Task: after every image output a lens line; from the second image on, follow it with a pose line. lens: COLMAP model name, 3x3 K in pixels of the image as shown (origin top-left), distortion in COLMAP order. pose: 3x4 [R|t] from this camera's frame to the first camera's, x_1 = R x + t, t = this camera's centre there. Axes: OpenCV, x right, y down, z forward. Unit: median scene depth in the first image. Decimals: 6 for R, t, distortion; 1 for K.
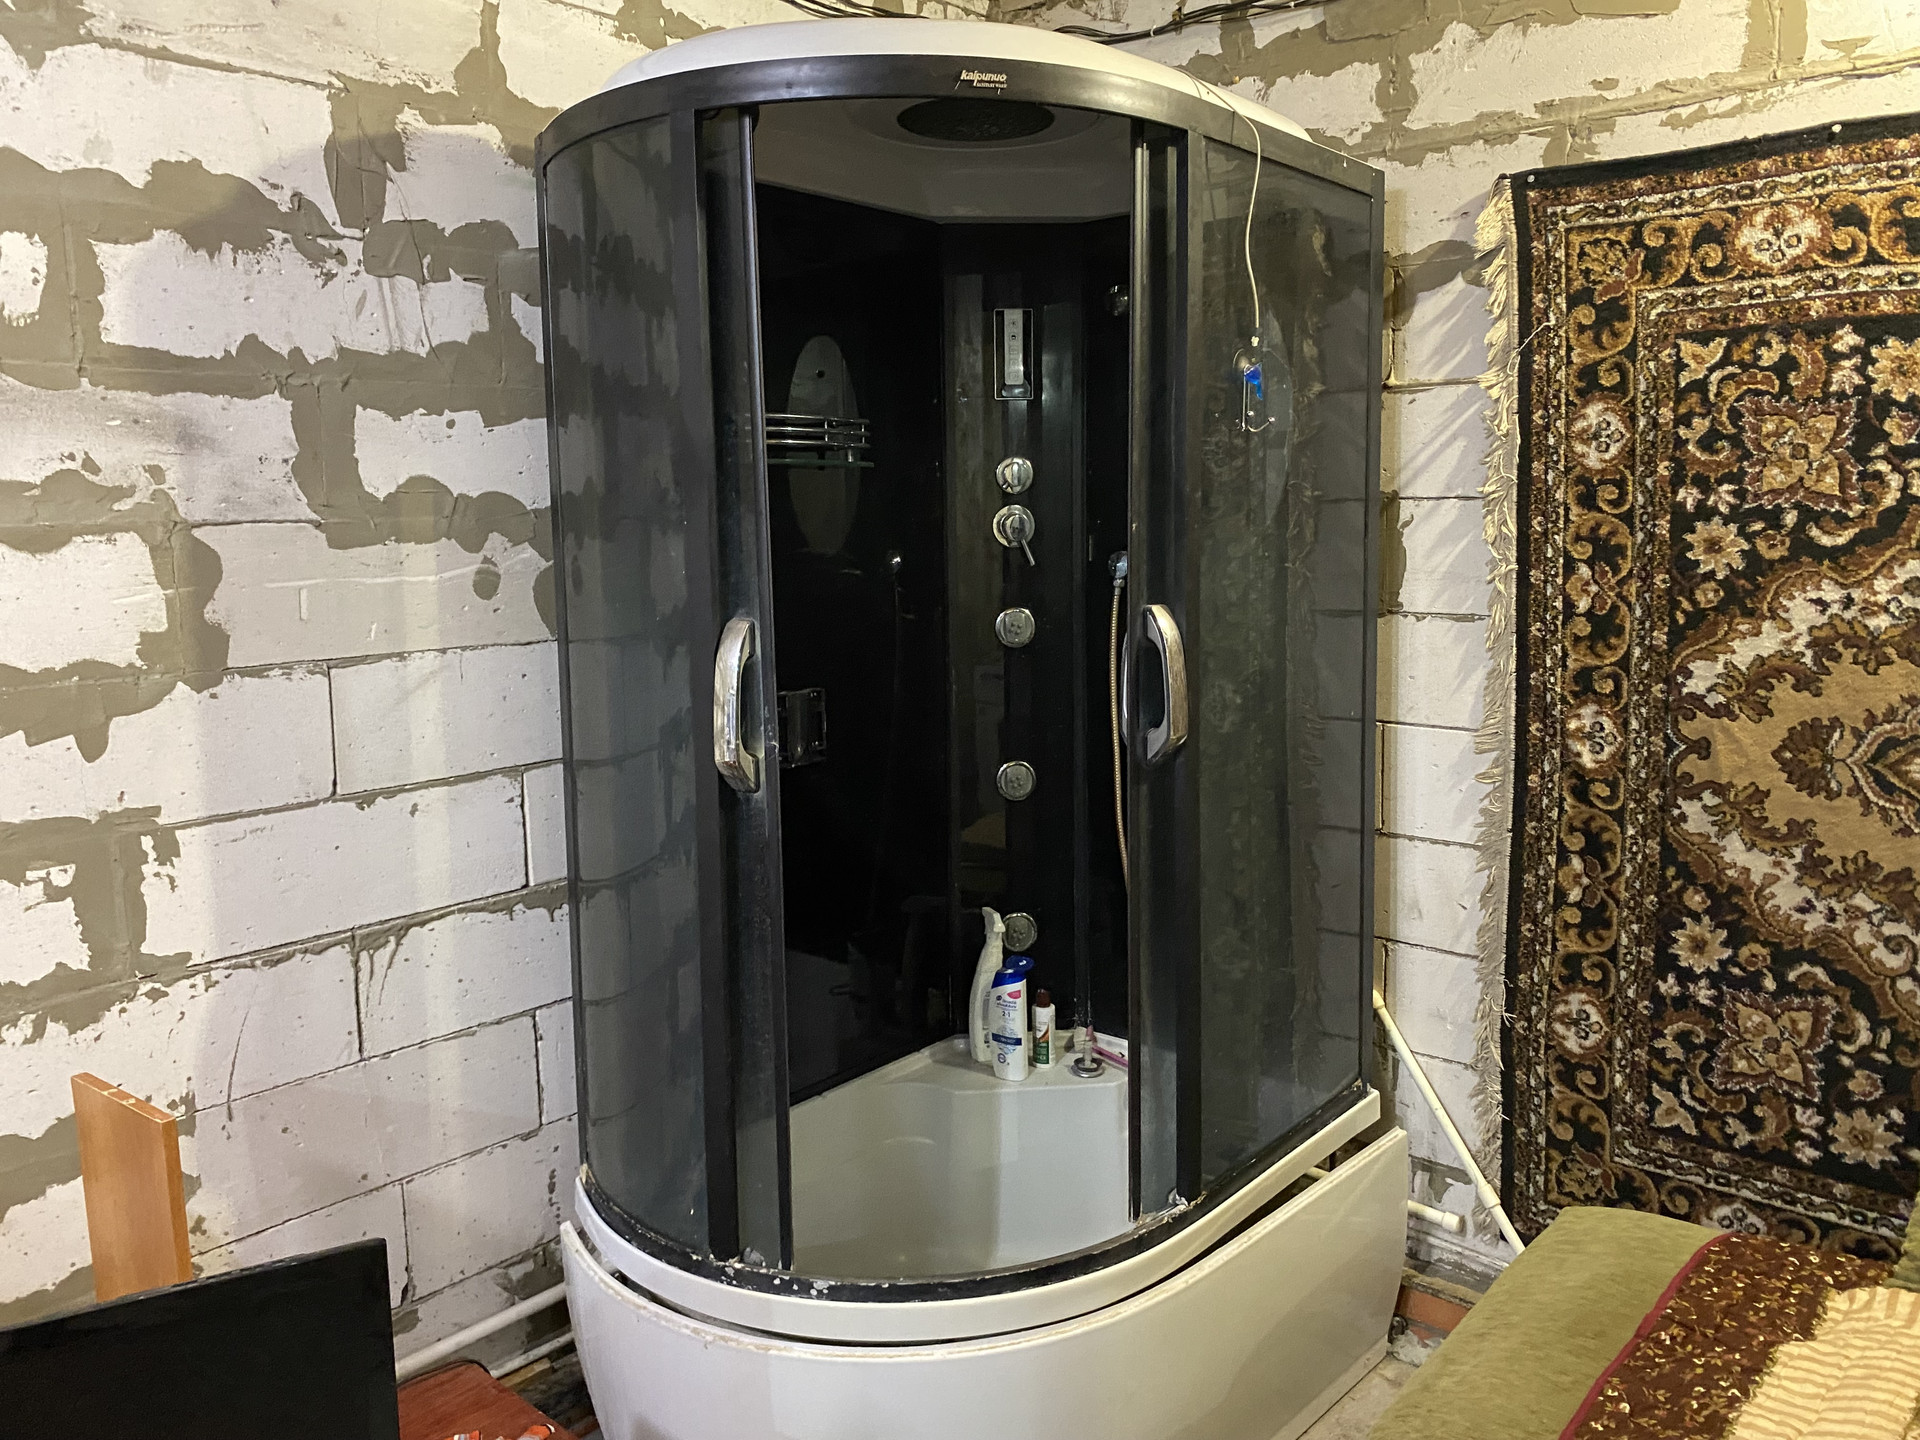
lens RADIAL K [[1524.2, 0, 922.2], [0, 1524.2, 679.0], [0, 0, 1]] dist [0.000647, -0.005845]
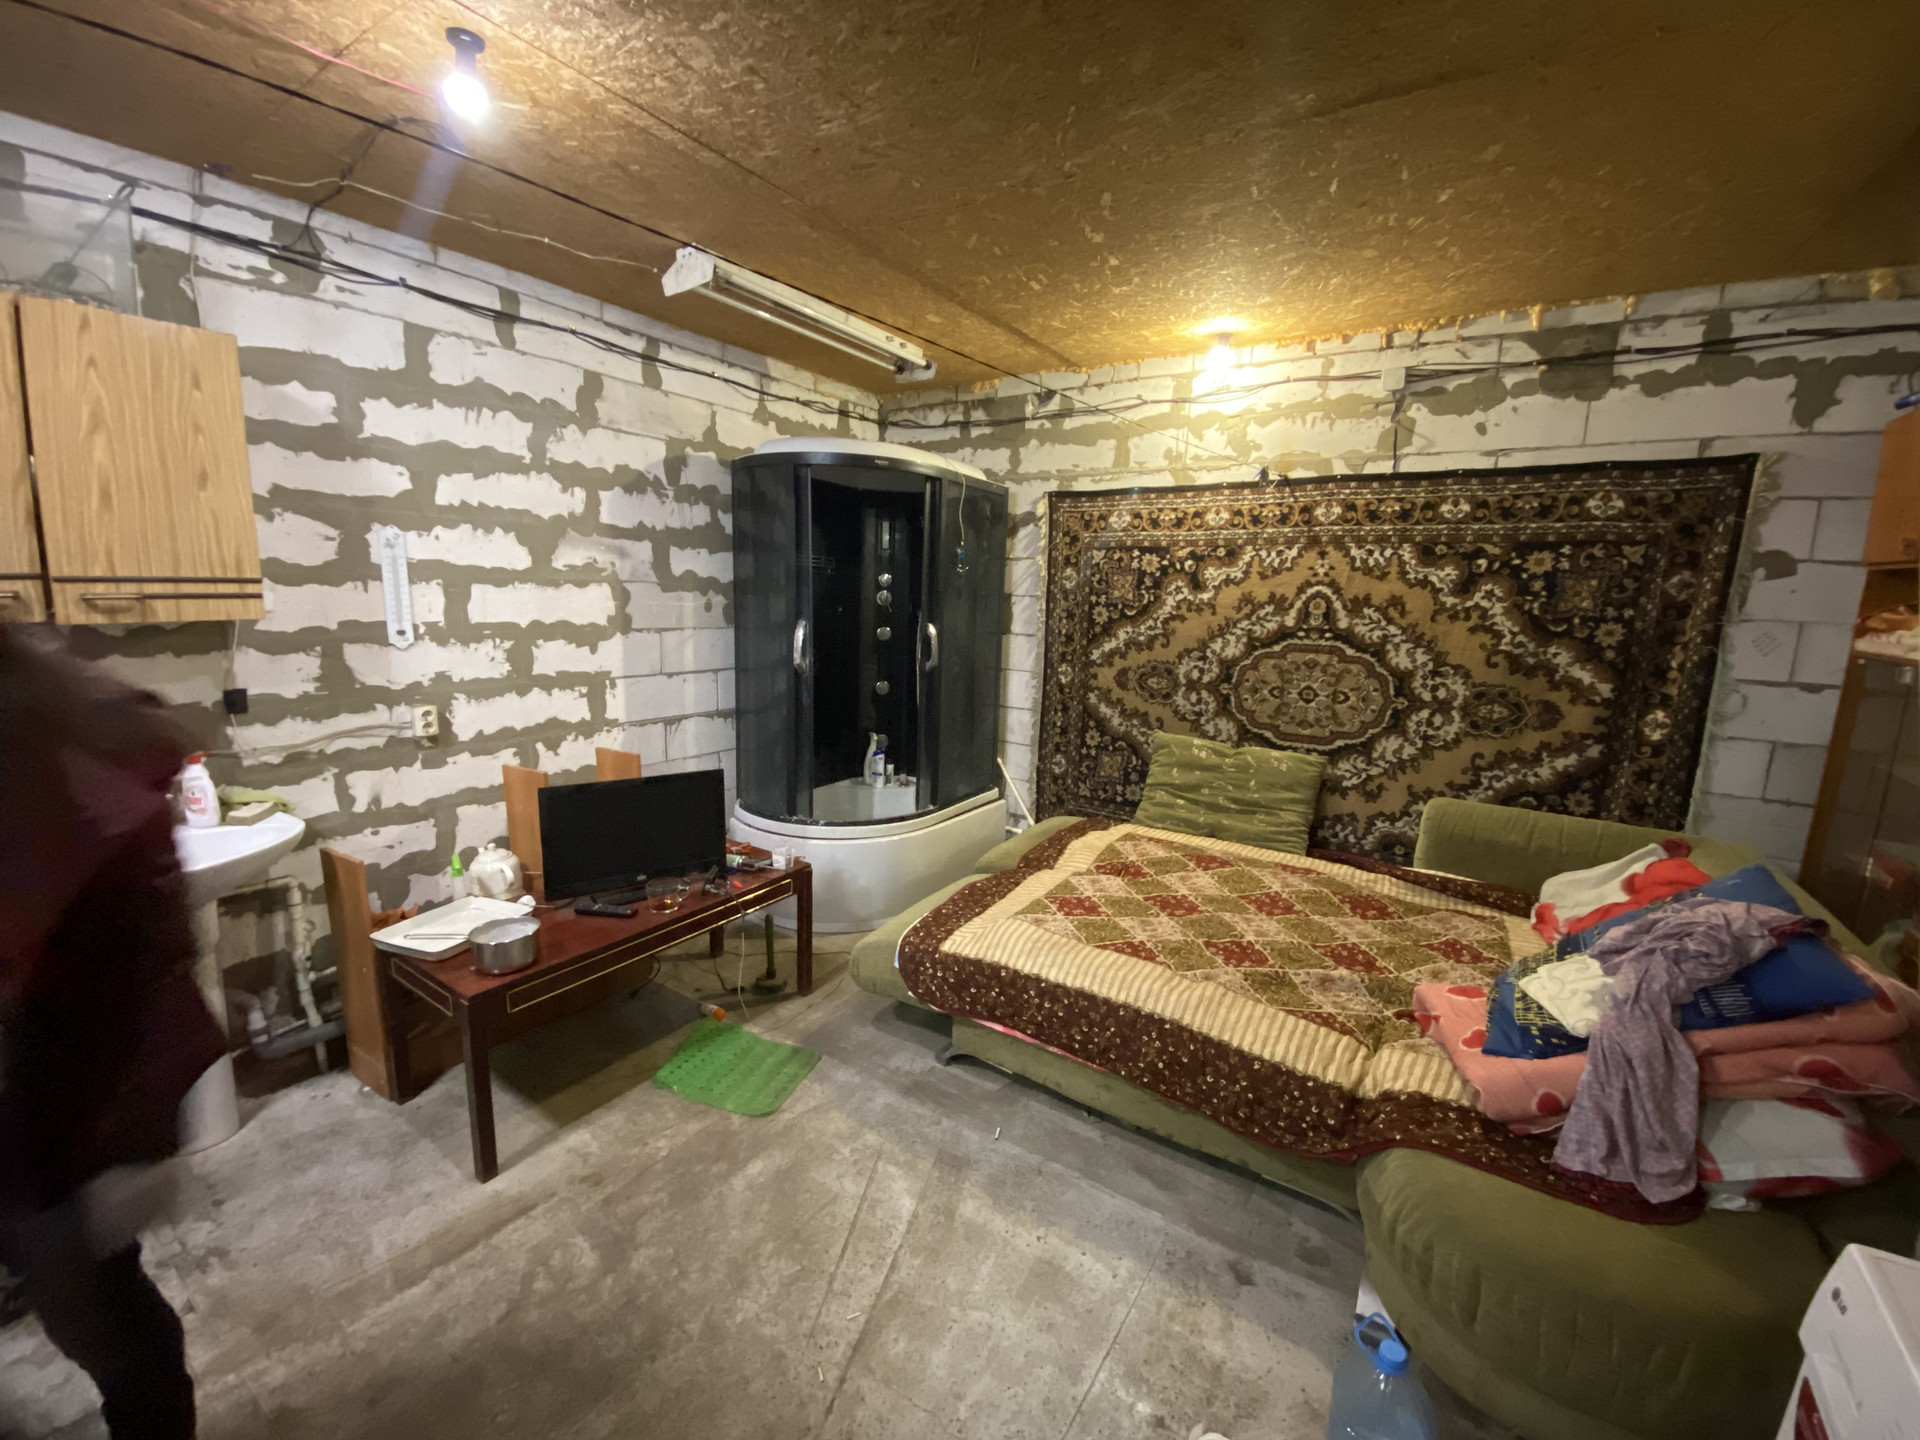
lens RADIAL K [[768.6, 0, 960.0], [0, 768.6, 720.0], [0, 0, 1]] dist [0.030435, -0.028310]
pose [[0.985102, 0.023568, 0.170349, -0.051150], [-0.030985, 0.998678, 0.041014, 0.081464], [-0.169157, -0.045681, 0.984530, -0.586685]]
